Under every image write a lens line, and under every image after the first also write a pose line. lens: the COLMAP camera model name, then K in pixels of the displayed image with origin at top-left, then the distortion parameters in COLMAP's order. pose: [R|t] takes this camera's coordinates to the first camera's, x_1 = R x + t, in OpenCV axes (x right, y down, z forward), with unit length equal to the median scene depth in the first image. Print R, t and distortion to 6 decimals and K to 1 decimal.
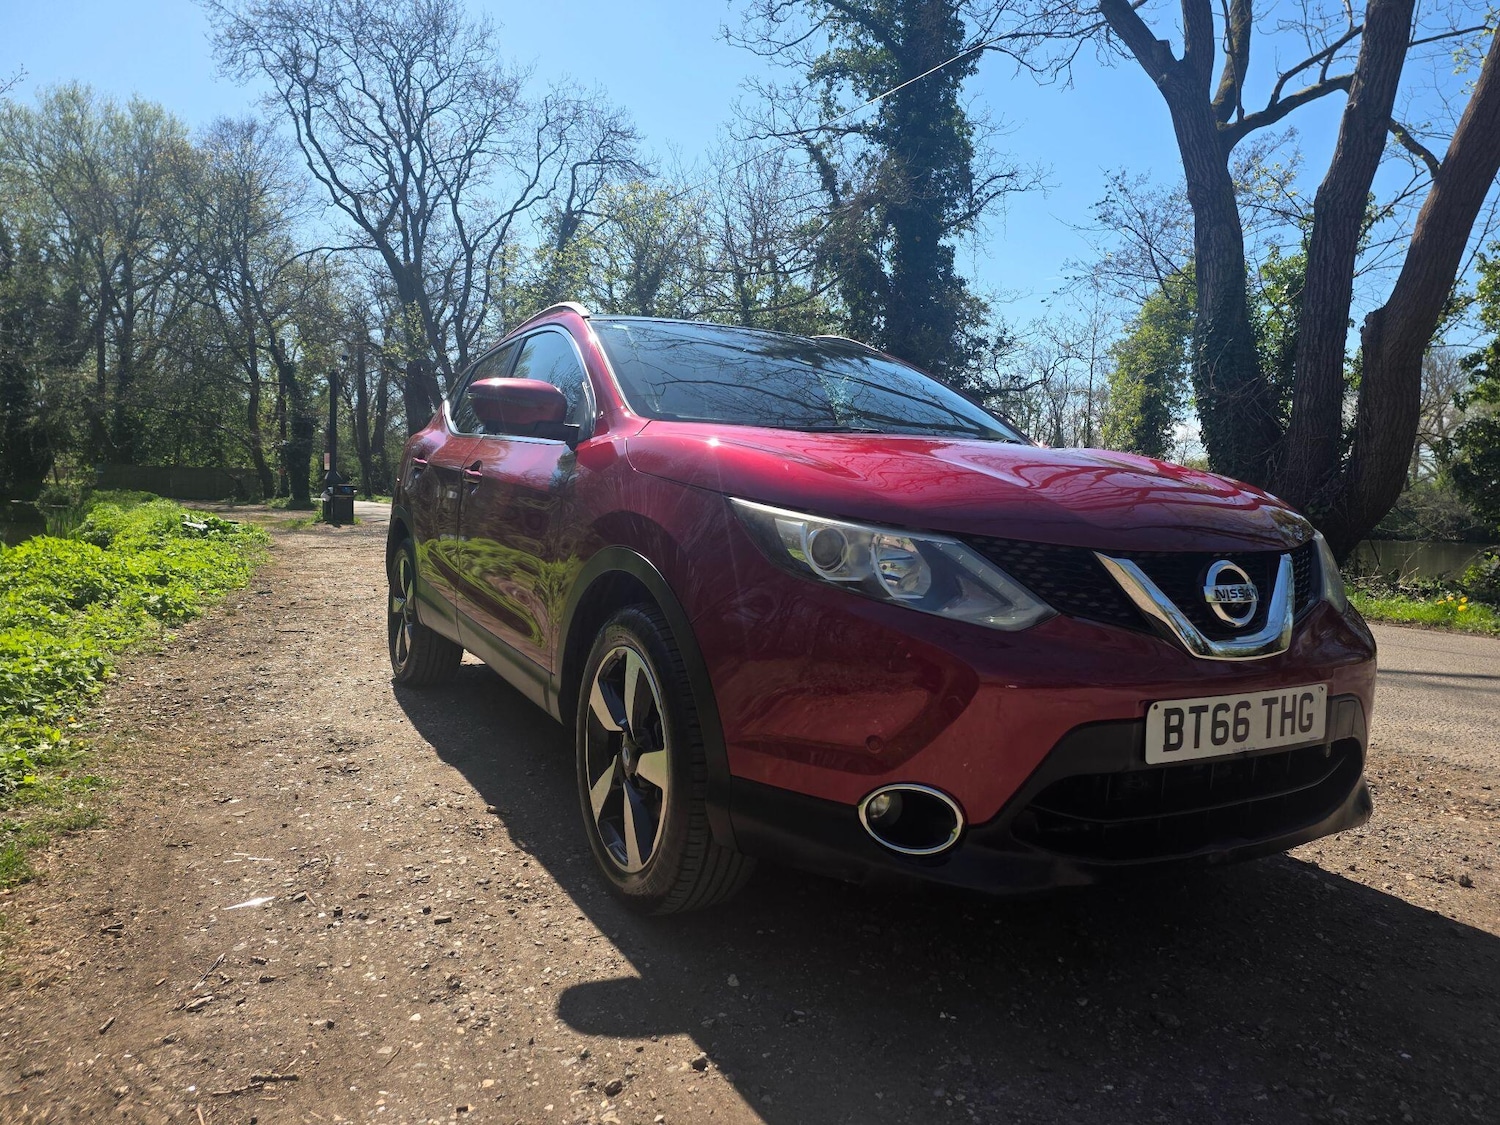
lens RADIAL K [[972.3, 0, 751.9], [0, 972.3, 555.0], [0, 0, 1]] dist [0.043999, -0.025714]
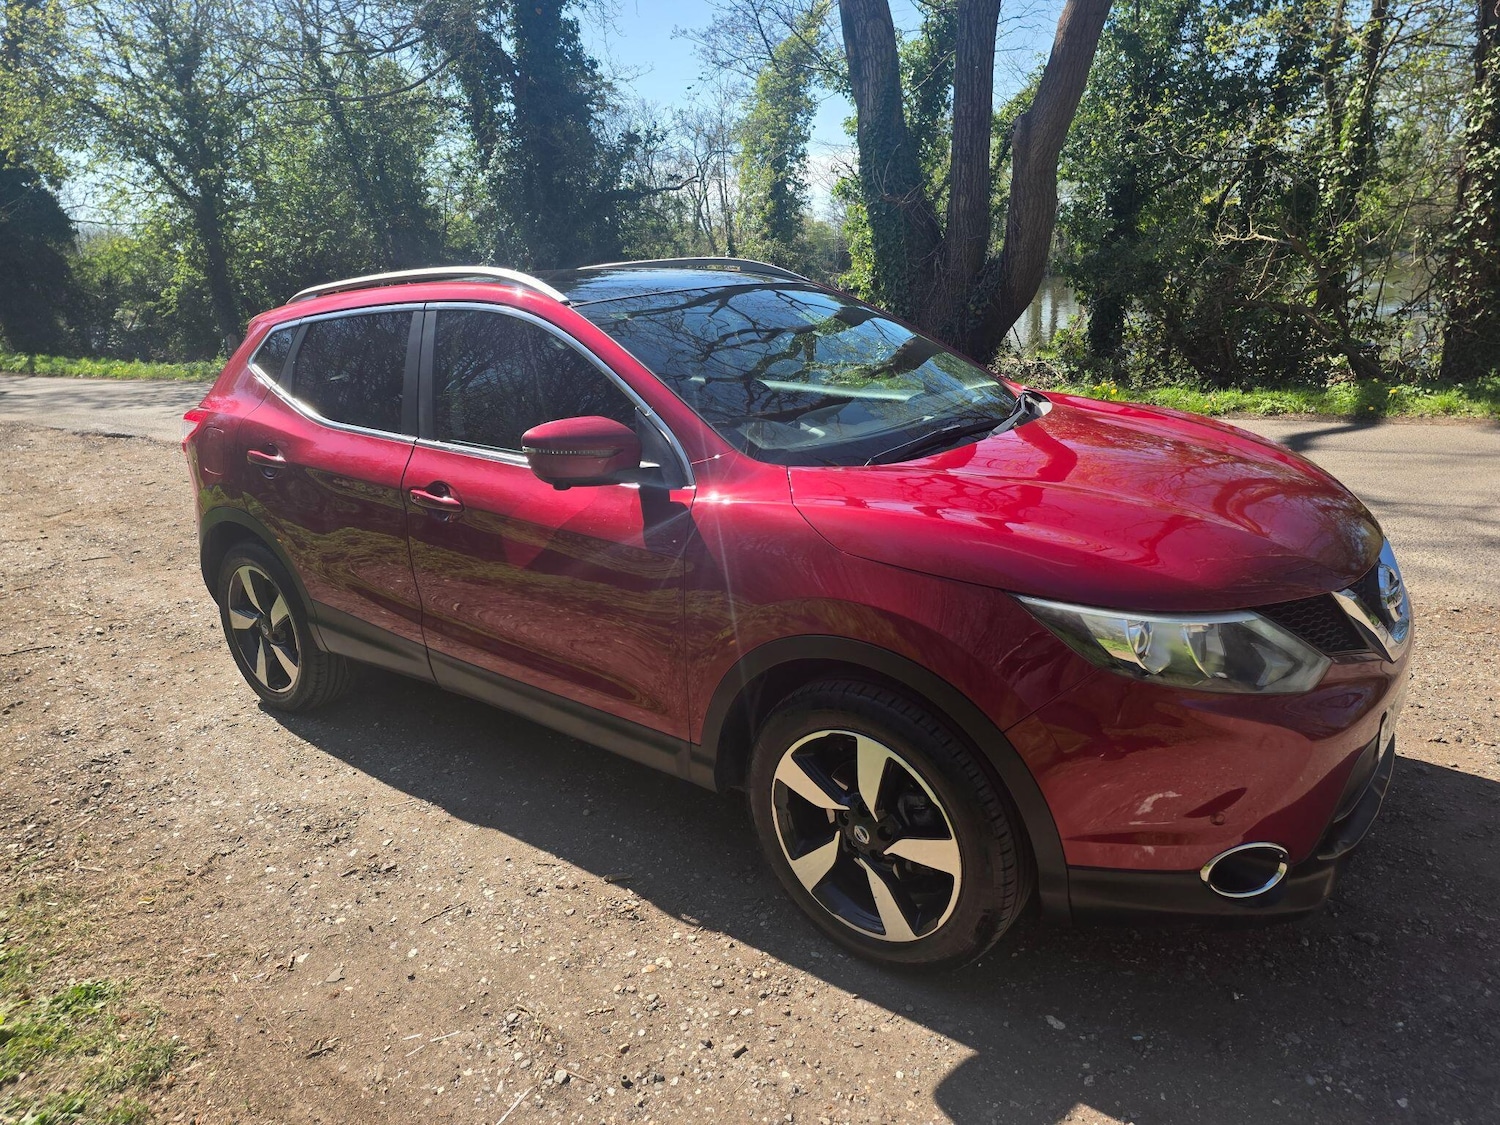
lens RADIAL K [[972.3, 0, 743.4], [0, 972.3, 566.7], [0, 0, 1]] dist [0.043999, -0.025714]
pose [[0.915736, -0.196042, 0.350706, -0.431205], [0.110005, 0.961863, 0.250437, -0.255234], [-0.386427, -0.190755, 0.902378, 0.166053]]
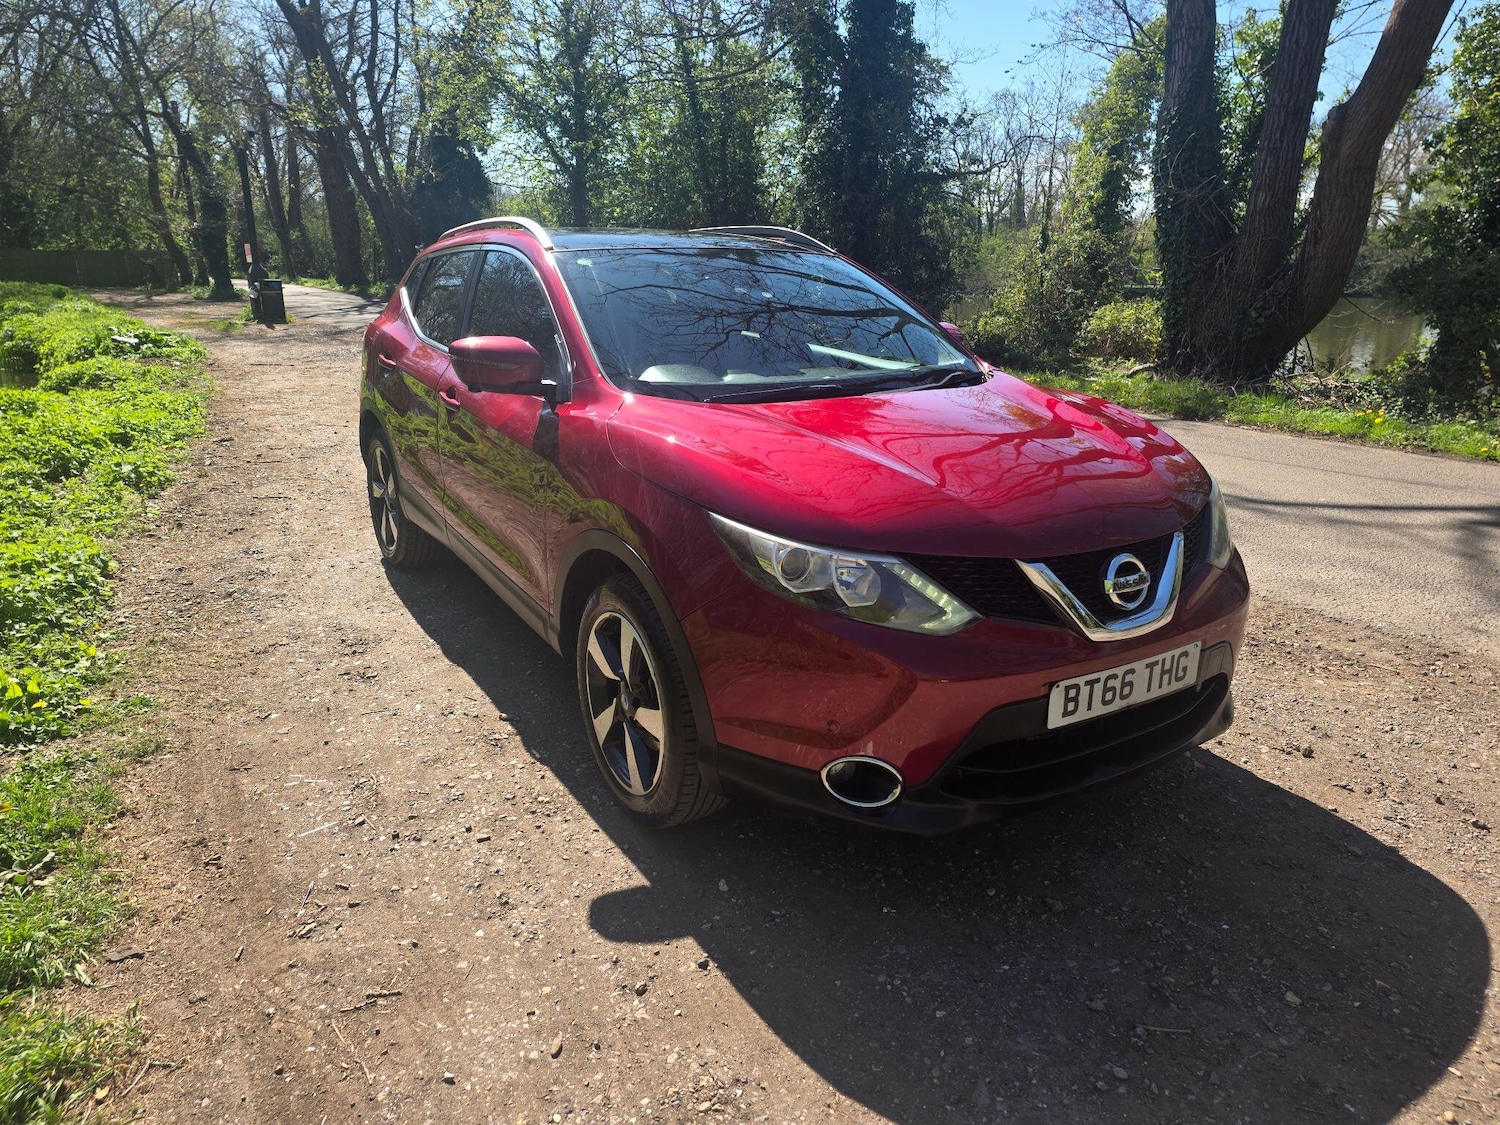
lens RADIAL K [[972.3, 0, 749.1], [0, 972.3, 563.2], [0, 0, 1]] dist [0.043999, -0.025714]
pose [[0.998624, -0.033434, 0.040404, -0.015931], [0.022773, 0.970457, 0.240197, -0.193515], [-0.047241, -0.238946, 0.969883, -0.094887]]
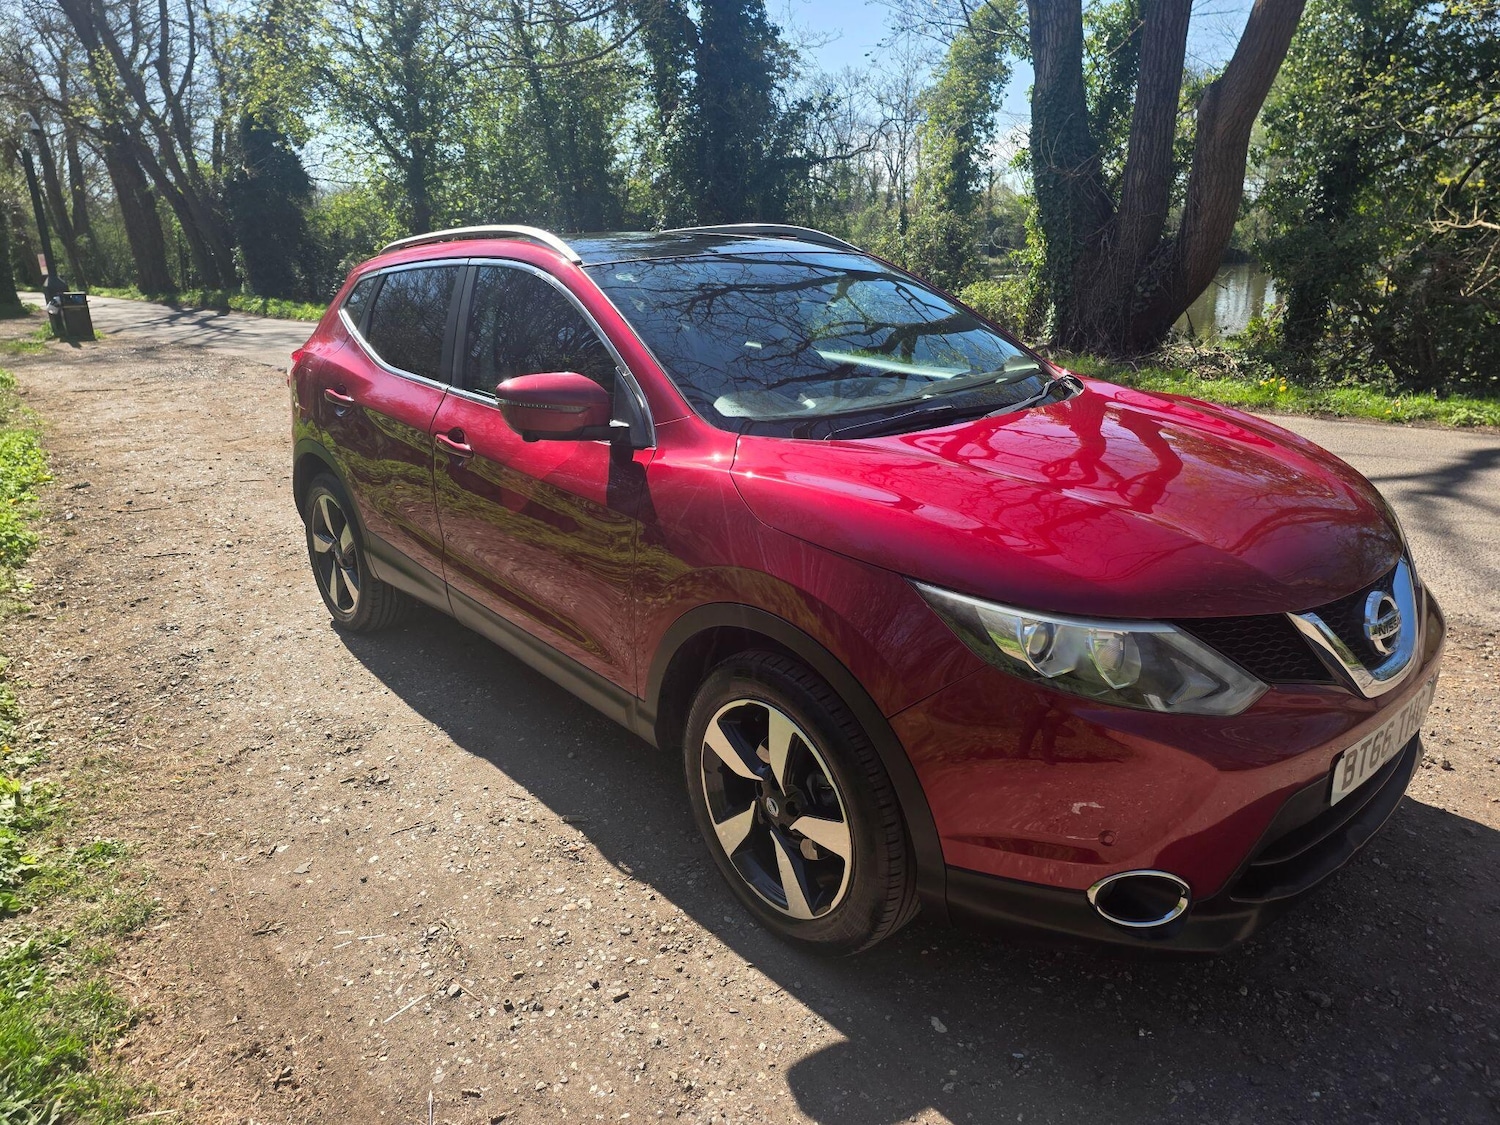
lens RADIAL K [[972.3, 0, 729.6], [0, 972.3, 556.3], [0, 0, 1]] dist [0.043999, -0.025714]
pose [[0.978515, -0.112338, 0.172883, -0.254155], [0.066455, 0.965621, 0.251318, -0.234524], [-0.195172, -0.234429, 0.952340, 0.102770]]
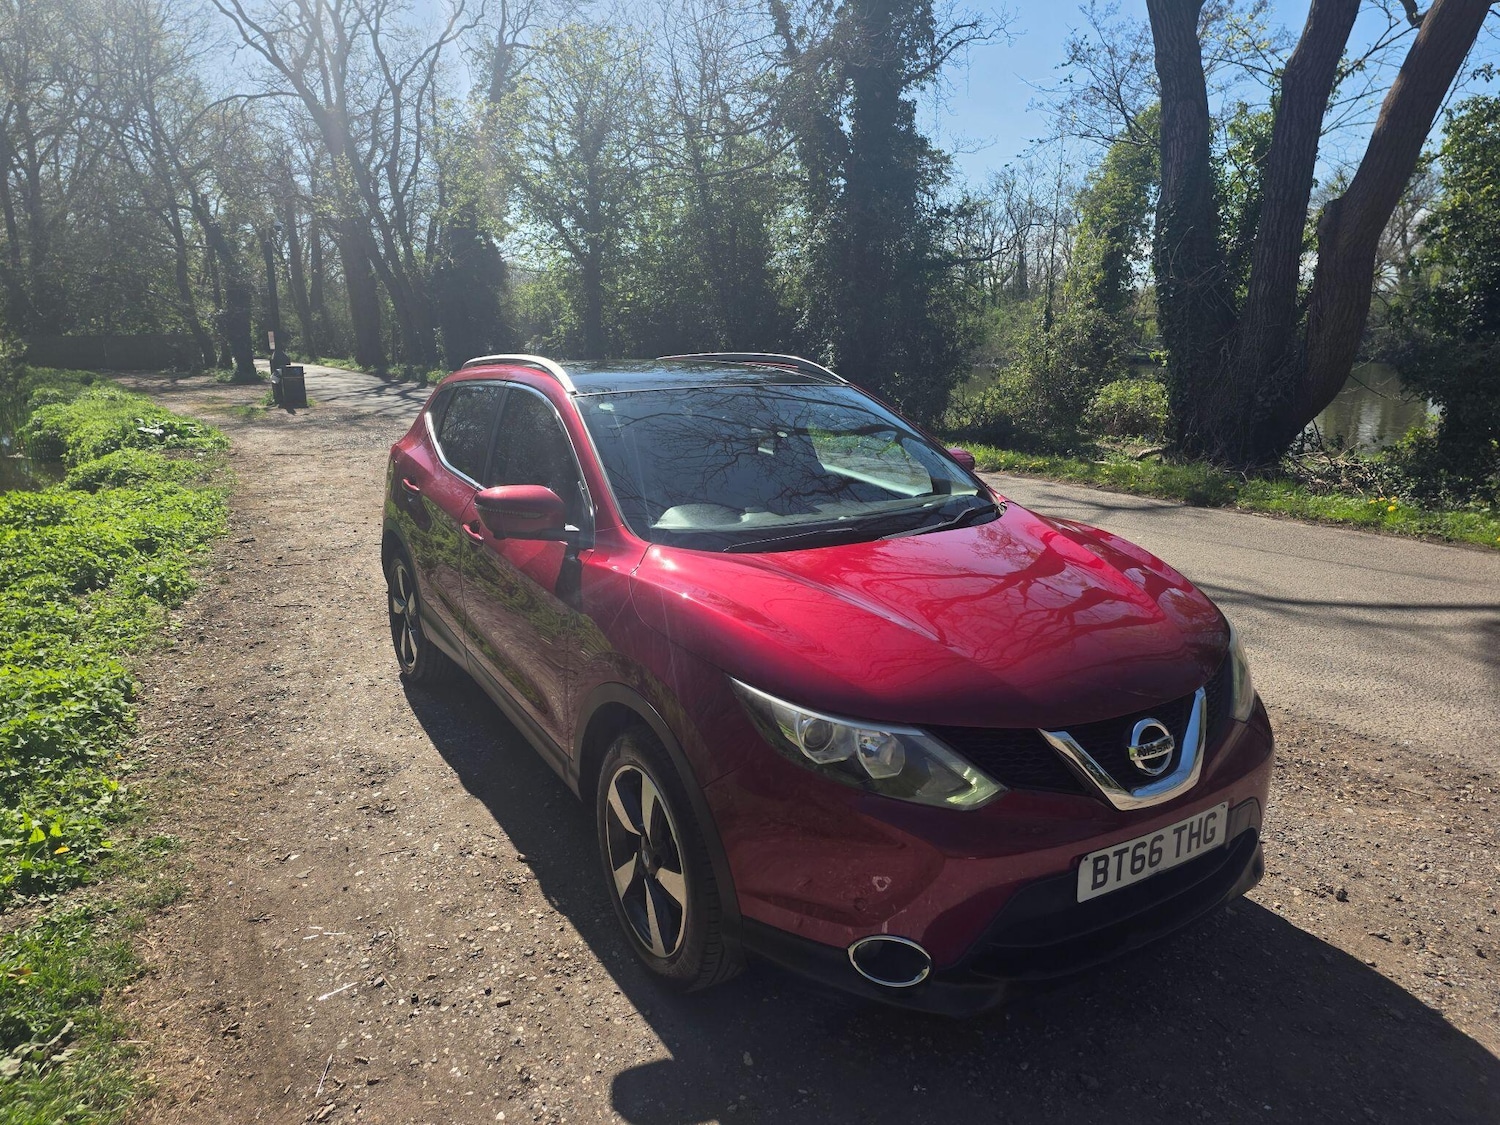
lens RADIAL K [[972.3, 0, 746.3], [0, 972.3, 558.9], [0, 0, 1]] dist [0.043999, -0.025714]
pose [[0.998764, -0.040245, 0.029181, -0.022458], [0.034680, 0.984655, 0.171030, -0.281372], [-0.035616, -0.169806, 0.984834, -0.085722]]
